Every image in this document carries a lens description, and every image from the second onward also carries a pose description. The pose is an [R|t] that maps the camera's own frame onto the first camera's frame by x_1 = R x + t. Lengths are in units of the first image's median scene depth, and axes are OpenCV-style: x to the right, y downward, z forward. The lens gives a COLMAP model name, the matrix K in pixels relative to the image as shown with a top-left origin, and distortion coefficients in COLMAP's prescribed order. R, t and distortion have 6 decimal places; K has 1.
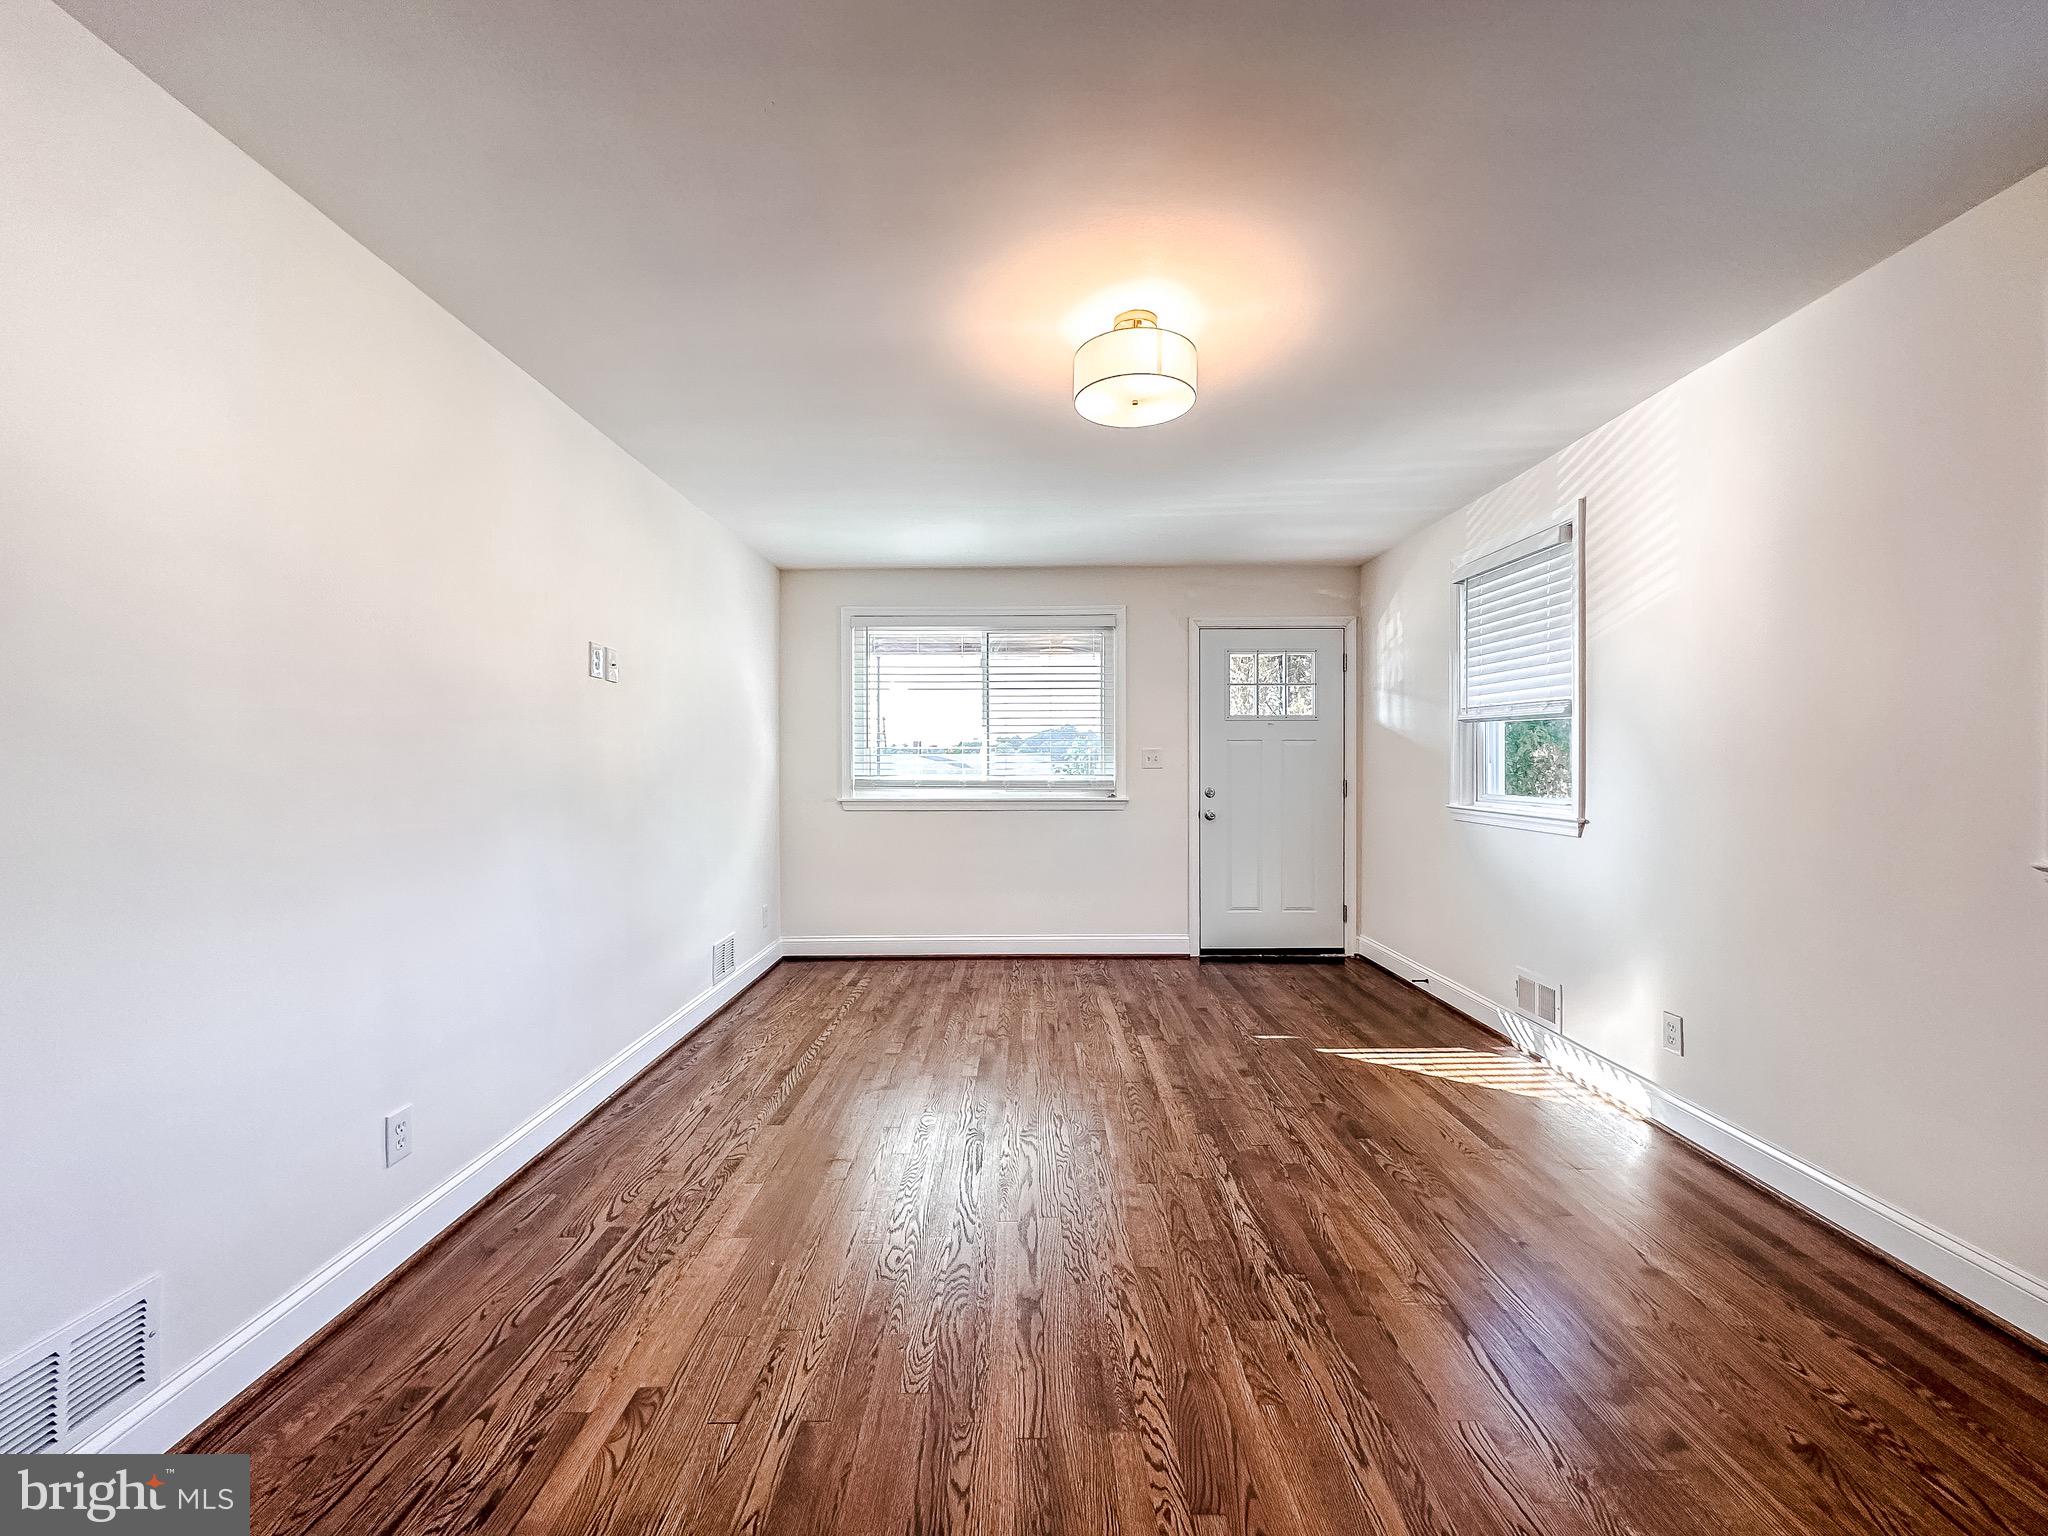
lens RADIAL K [[819.5, 0, 1027.2], [0, 819.5, 763.8], [0, 0, 1]] dist [-0.001191, 0.000276]
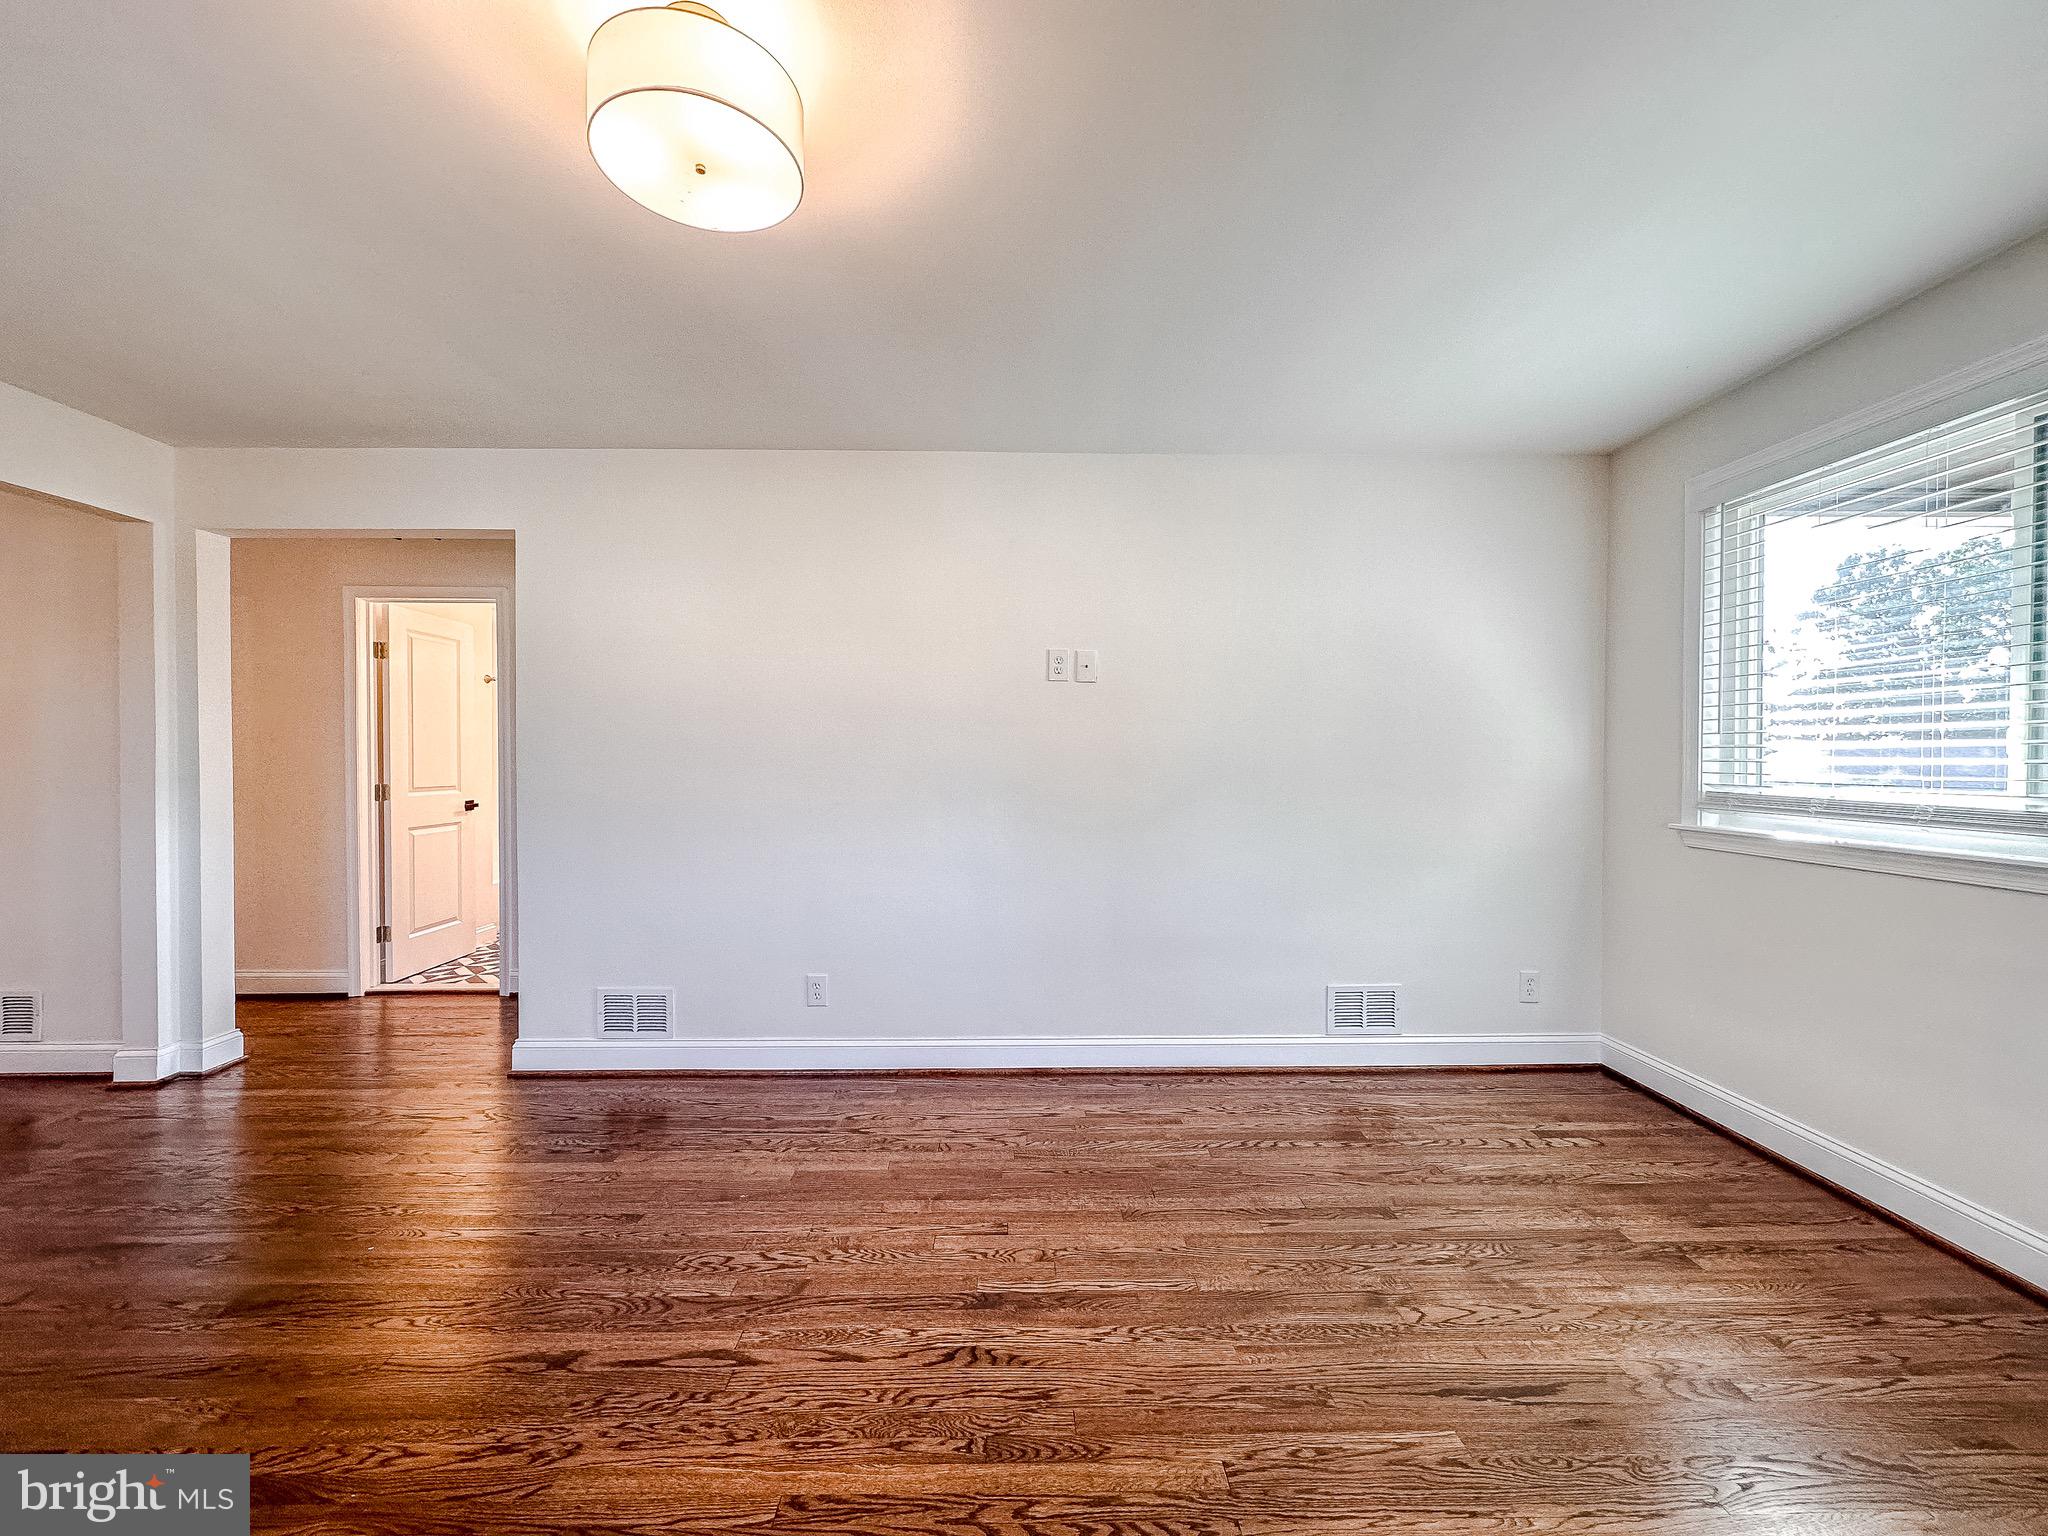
lens RADIAL K [[819.5, 0, 1025.2], [0, 819.5, 771.1], [0, 0, 1]] dist [-0.001191, 0.000276]
pose [[0.013603, 0.019488, -0.999718, 0.502303], [-0.003683, 0.999804, 0.019439, -0.005463], [0.999901, 0.003418, 0.013672, 0.833603]]
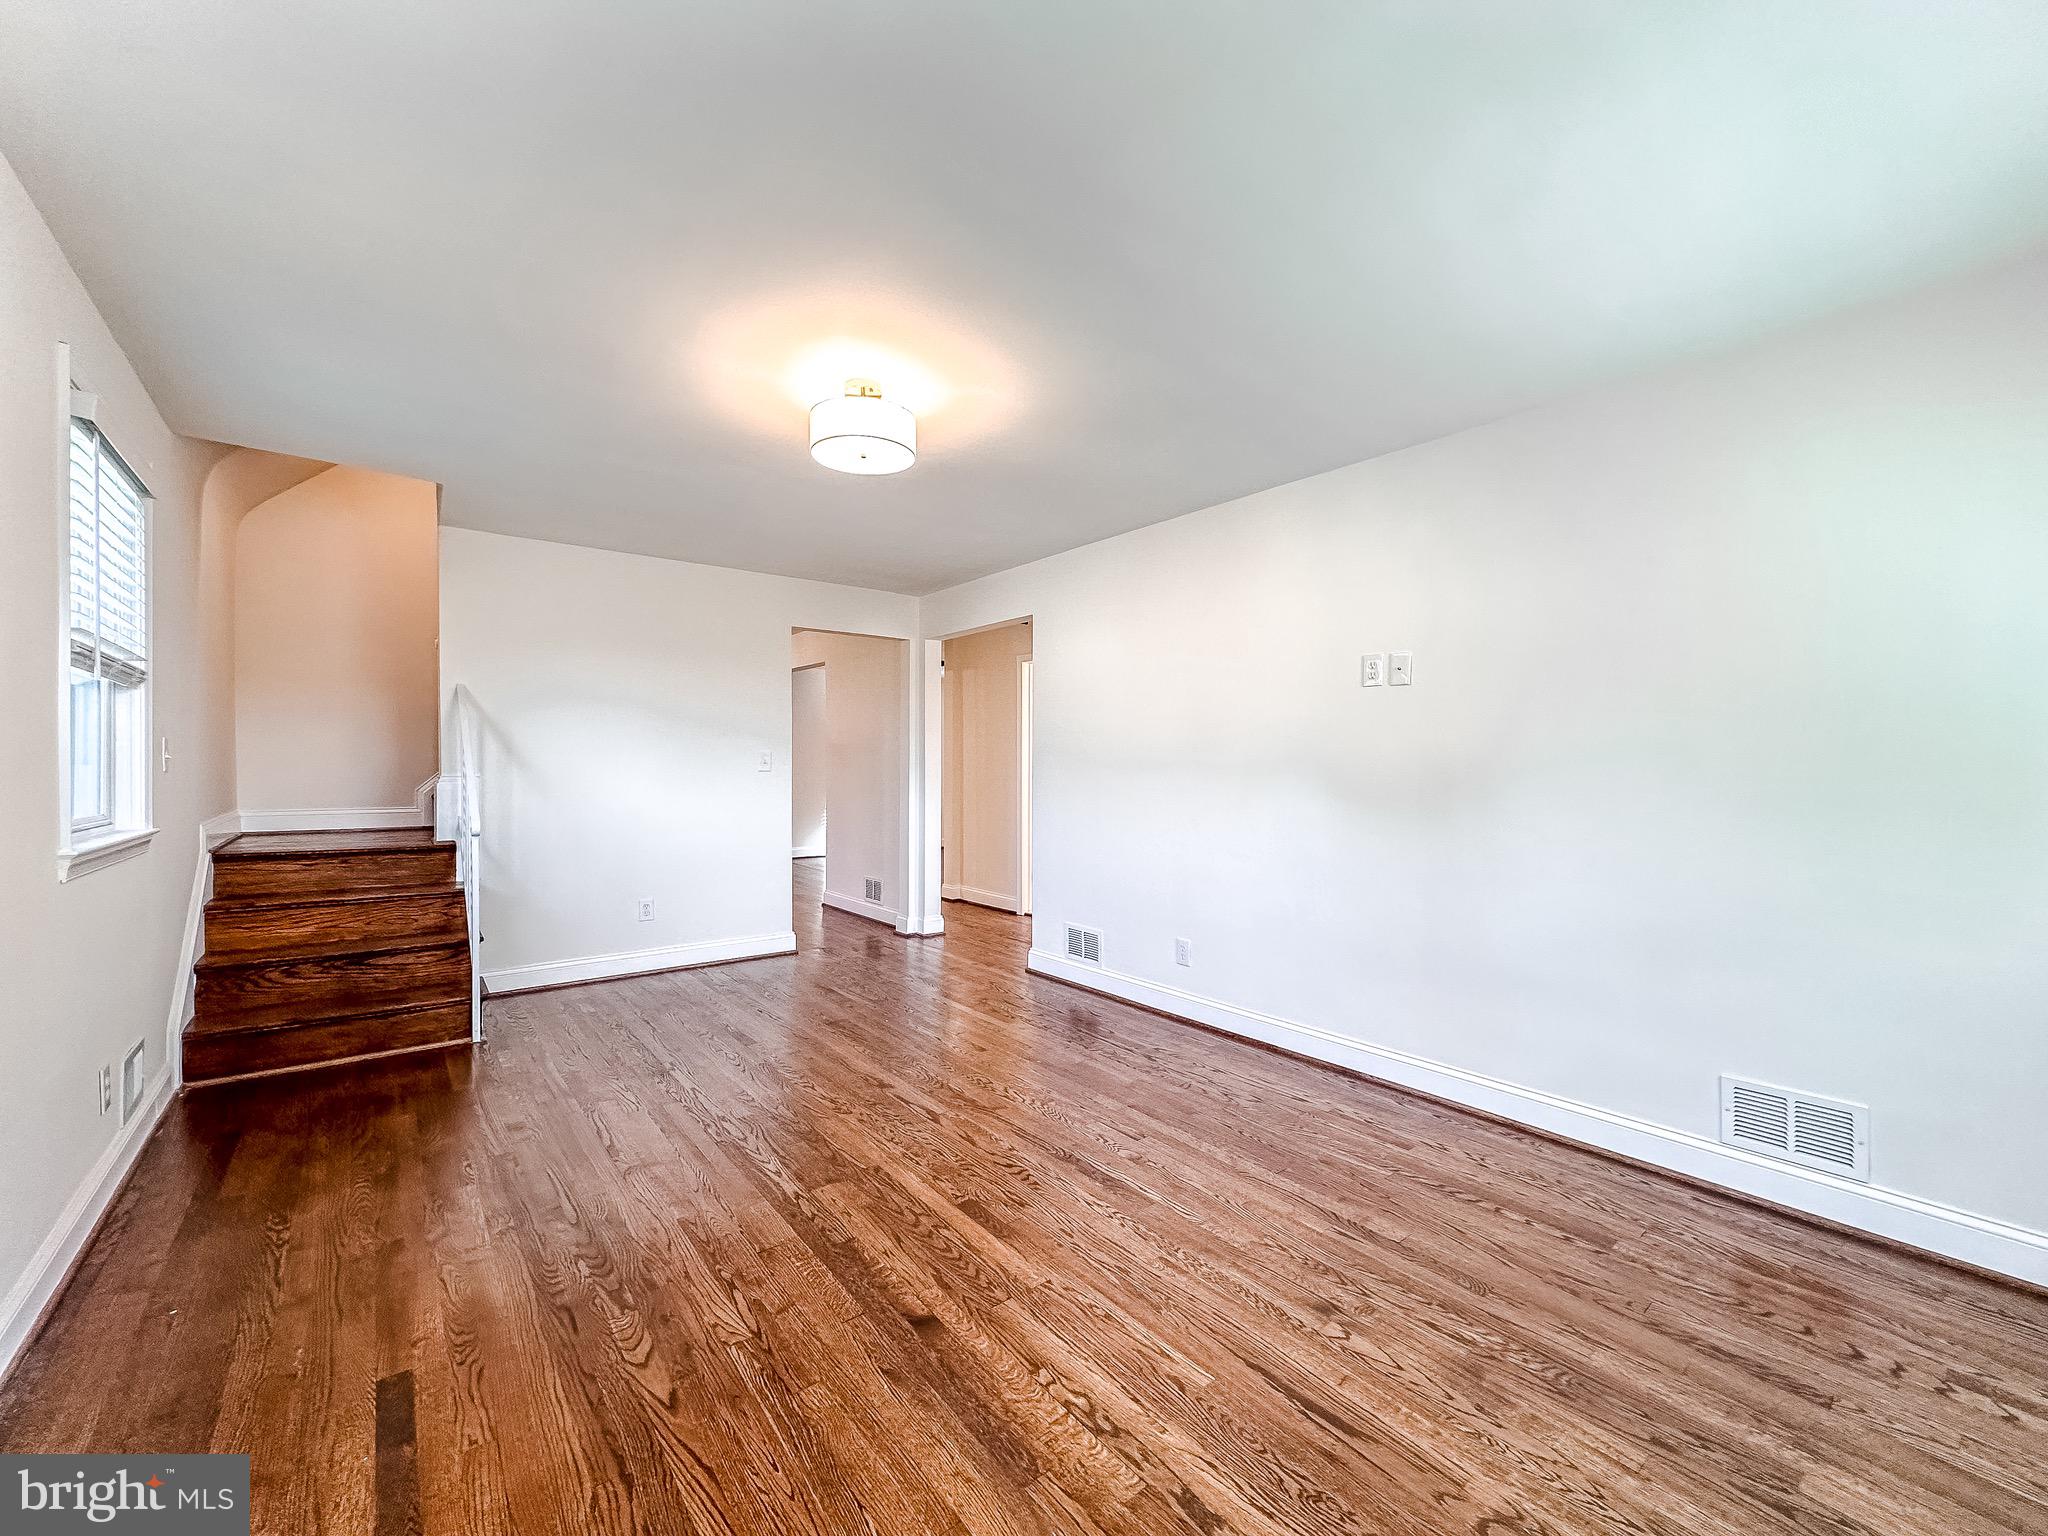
lens RADIAL K [[819.5, 0, 1021.2], [0, 819.5, 762.5], [0, 0, 1]] dist [-0.001191, 0.000276]
pose [[-0.787575, 0.000614, -0.616218, 0.456331], [-0.001397, 0.999995, 0.002781, -0.005271], [0.616217, 0.003051, -0.787571, 1.392587]]
